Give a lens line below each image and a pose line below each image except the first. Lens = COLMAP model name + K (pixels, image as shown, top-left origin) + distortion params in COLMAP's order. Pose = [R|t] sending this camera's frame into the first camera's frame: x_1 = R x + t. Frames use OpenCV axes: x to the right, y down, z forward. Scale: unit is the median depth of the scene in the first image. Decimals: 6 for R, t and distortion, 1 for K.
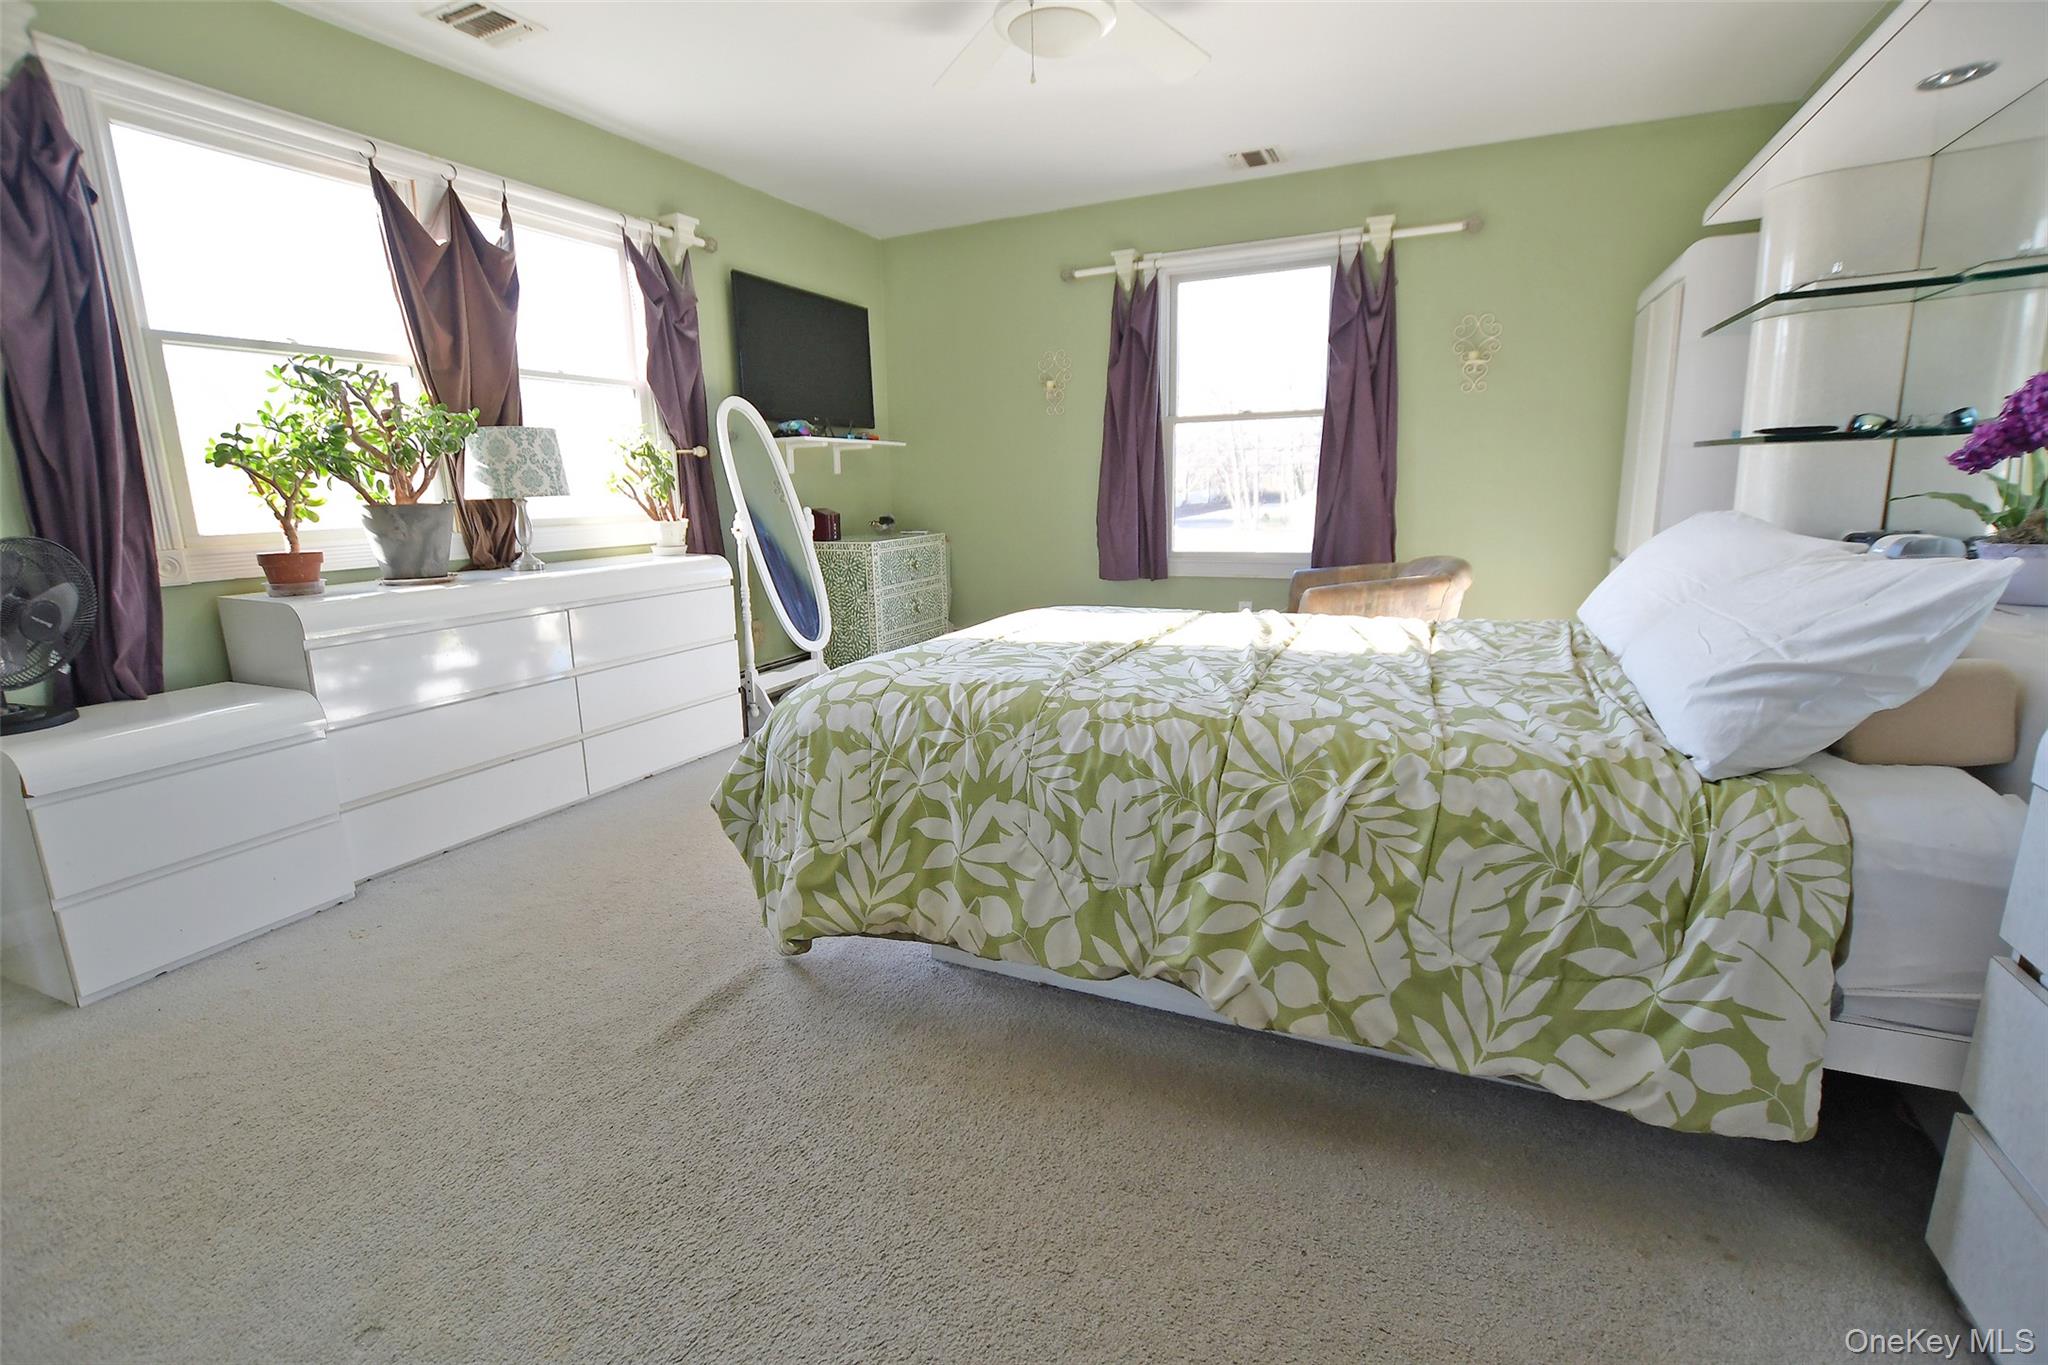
lens RADIAL K [[936.2, 0, 1018.2], [0, 936.2, 688.7], [0, 0, 1]] dist [-0.020293, 0.000406]
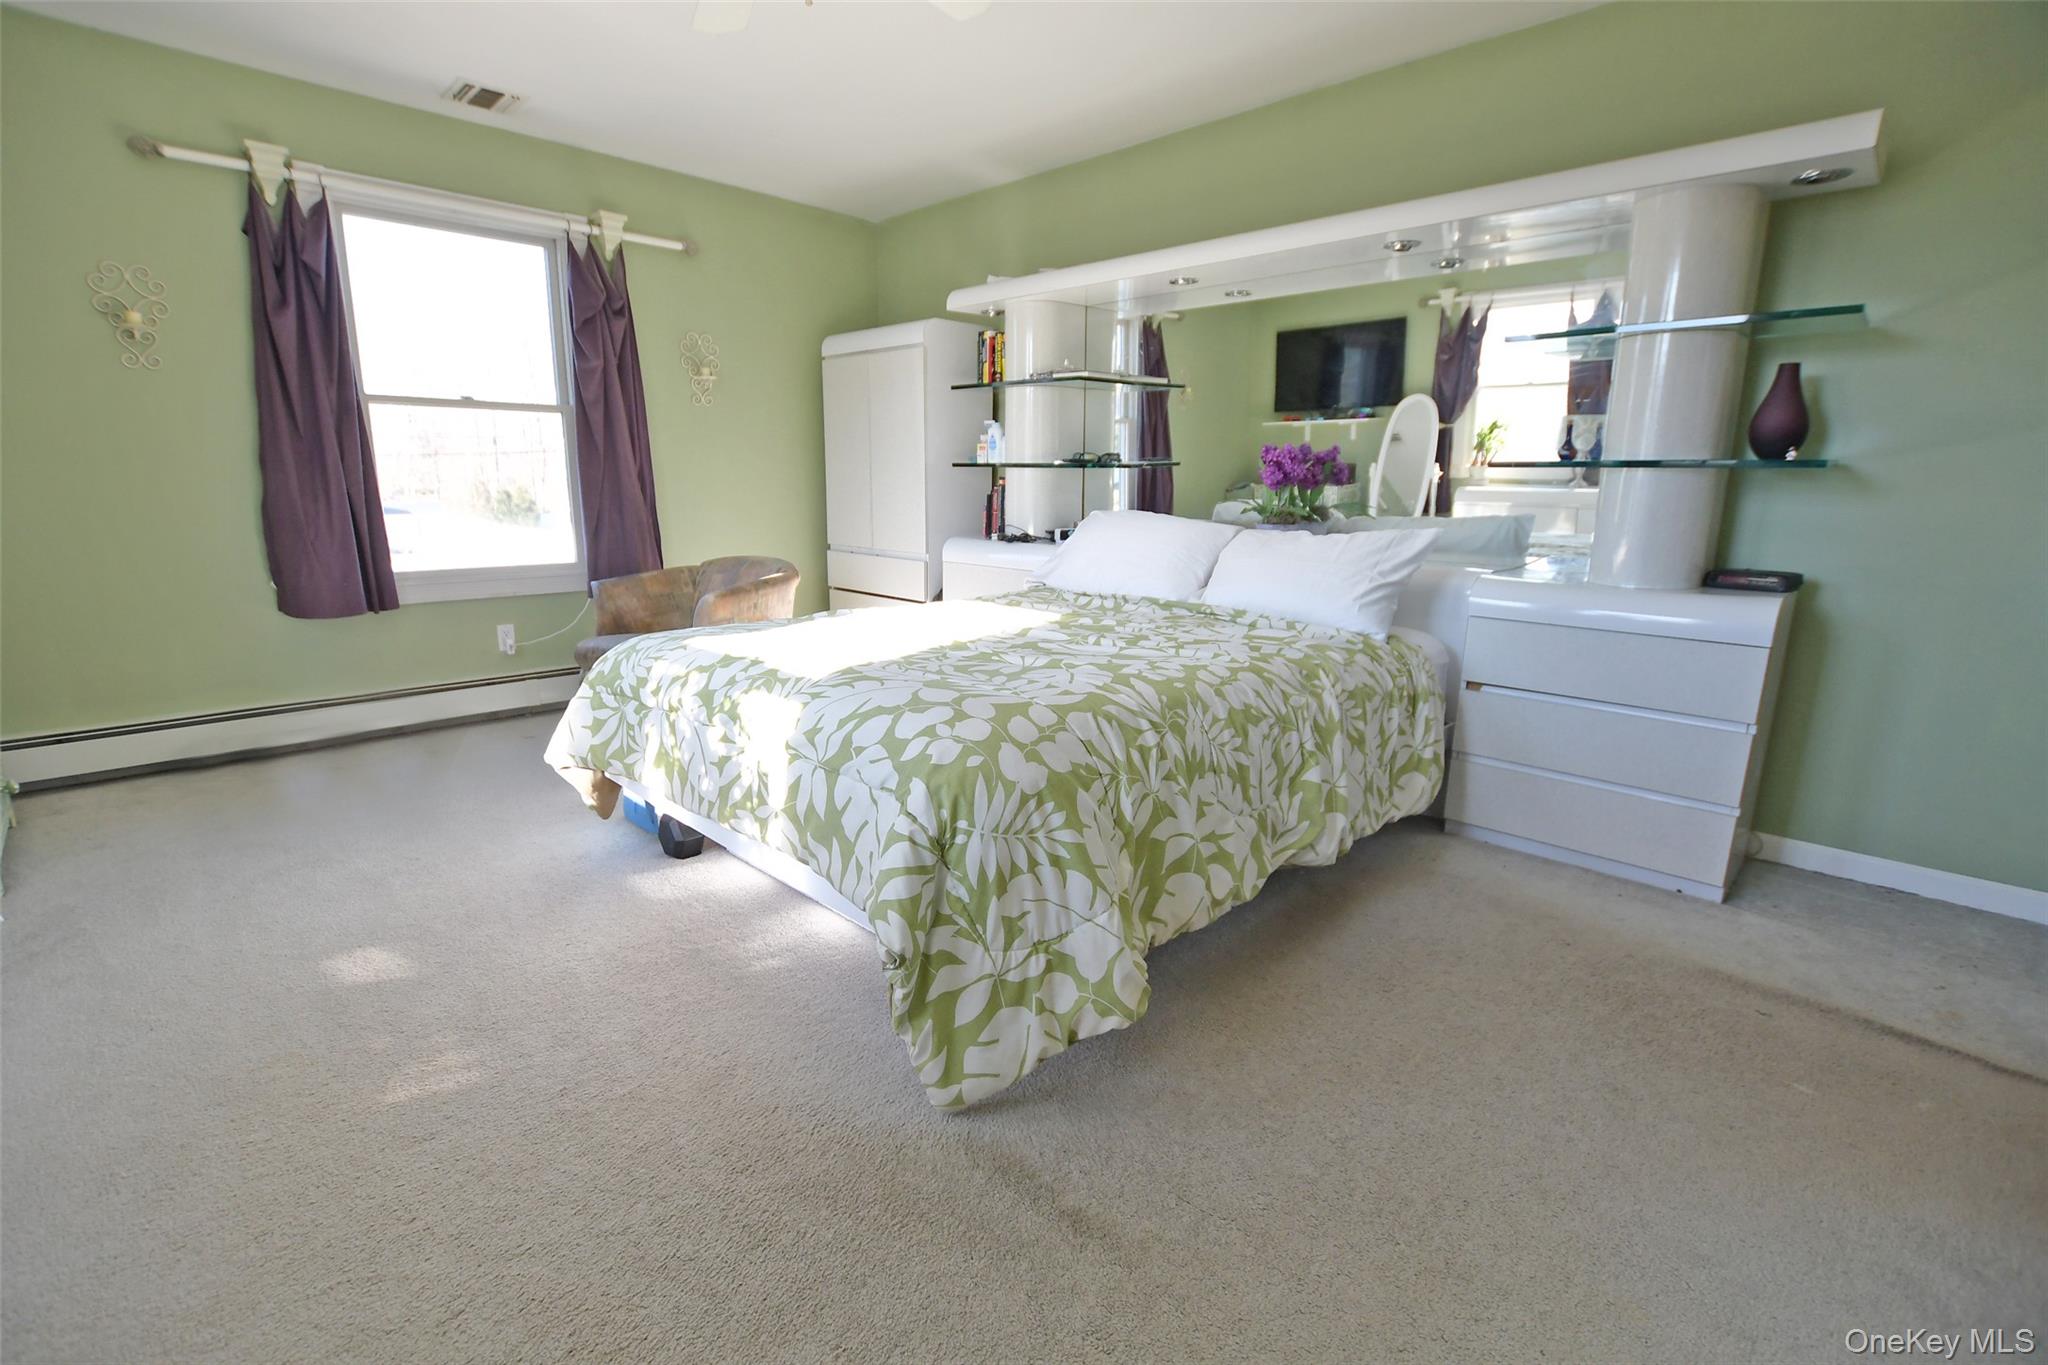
lens RADIAL K [[928.7, 0, 991.8], [0, 928.7, 694.8], [0, 0, 1]] dist [-0.031858, 0.006199]
pose [[0.326420, -0.181272, 0.927680, -0.458615], [0.182351, 0.975079, 0.126370, -0.065388], [-0.927469, 0.127913, 0.351340, 0.356747]]
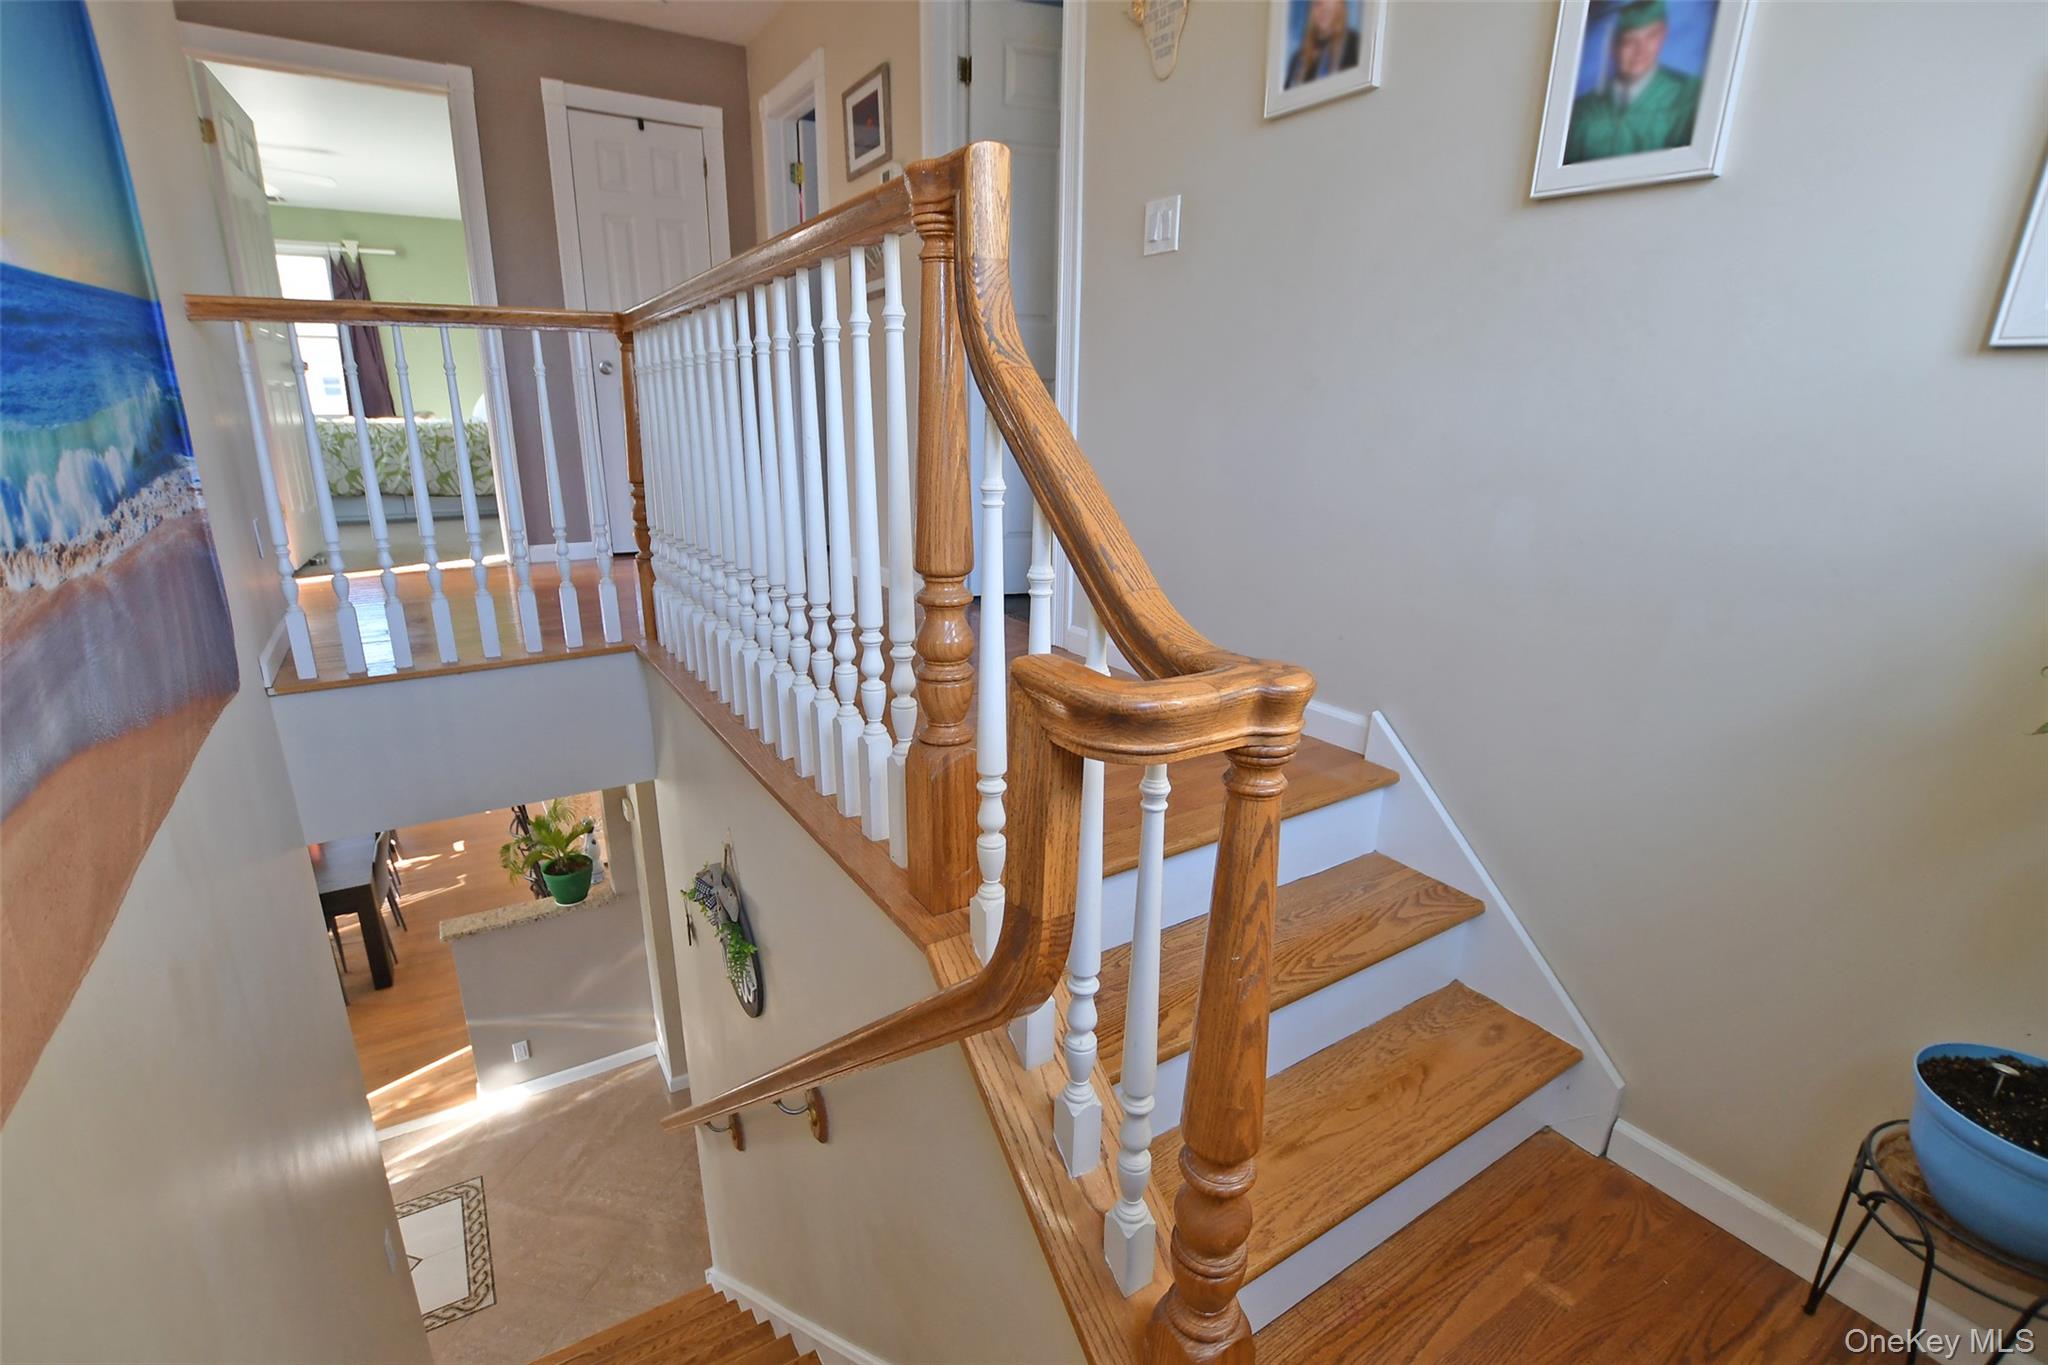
lens RADIAL K [[911.9, 0, 981.8], [0, 911.9, 694.8], [0, 0, 1]] dist [-0.036451, 0.006910]
pose [[0.558484, -0.223511, 0.798836, -0.604642], [0.153557, 0.974228, 0.165230, 0.342462], [-0.815178, 0.030388, 0.578412, -1.199680]]
